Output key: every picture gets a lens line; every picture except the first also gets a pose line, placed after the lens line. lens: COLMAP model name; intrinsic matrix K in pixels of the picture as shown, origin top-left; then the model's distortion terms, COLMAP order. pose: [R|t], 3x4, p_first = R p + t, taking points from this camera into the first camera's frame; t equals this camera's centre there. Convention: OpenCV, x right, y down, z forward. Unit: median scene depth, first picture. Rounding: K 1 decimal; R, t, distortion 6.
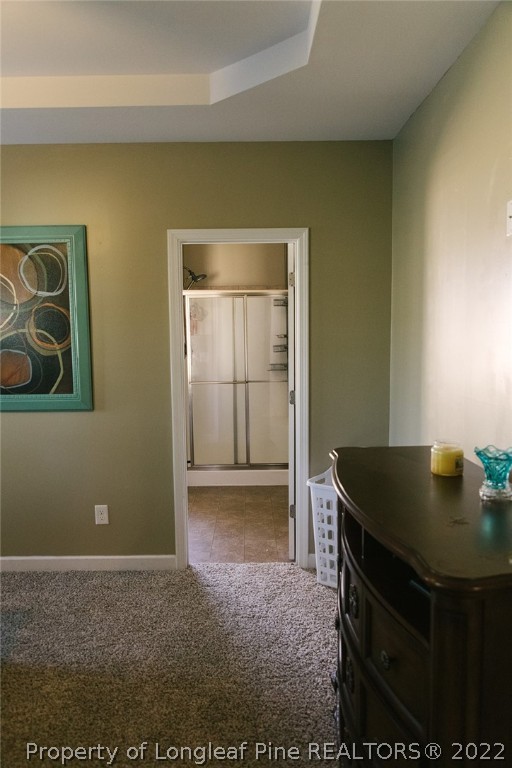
lens RADIAL K [[577.2, 0, 256.0], [0, 577.2, 386.9], [0, 0, 1]] dist [-0.037002, -0.002715]
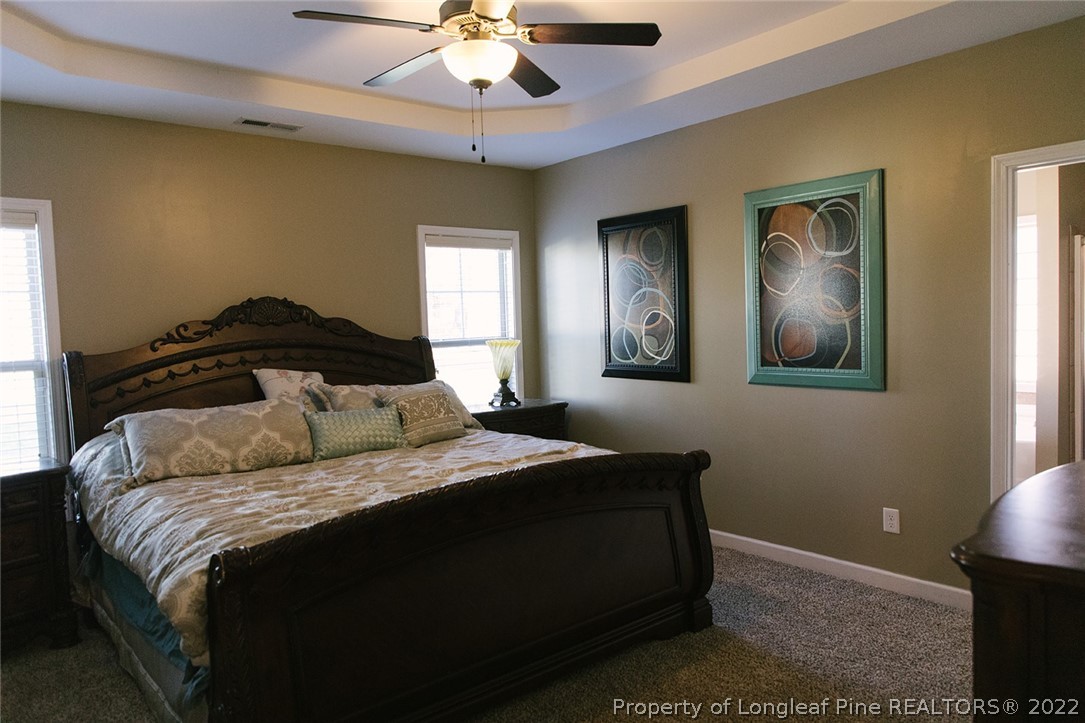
lens RADIAL K [[733.0, 0, 541.6], [0, 733.0, 360.2], [0, 0, 1]] dist [-0.027842, 0.006899]
pose [[0.628633, 0.033141, -0.776996, 0.223939], [-0.054477, 0.998514, -0.001486, 0.025850], [0.775792, 0.043263, 0.629504, -0.043299]]
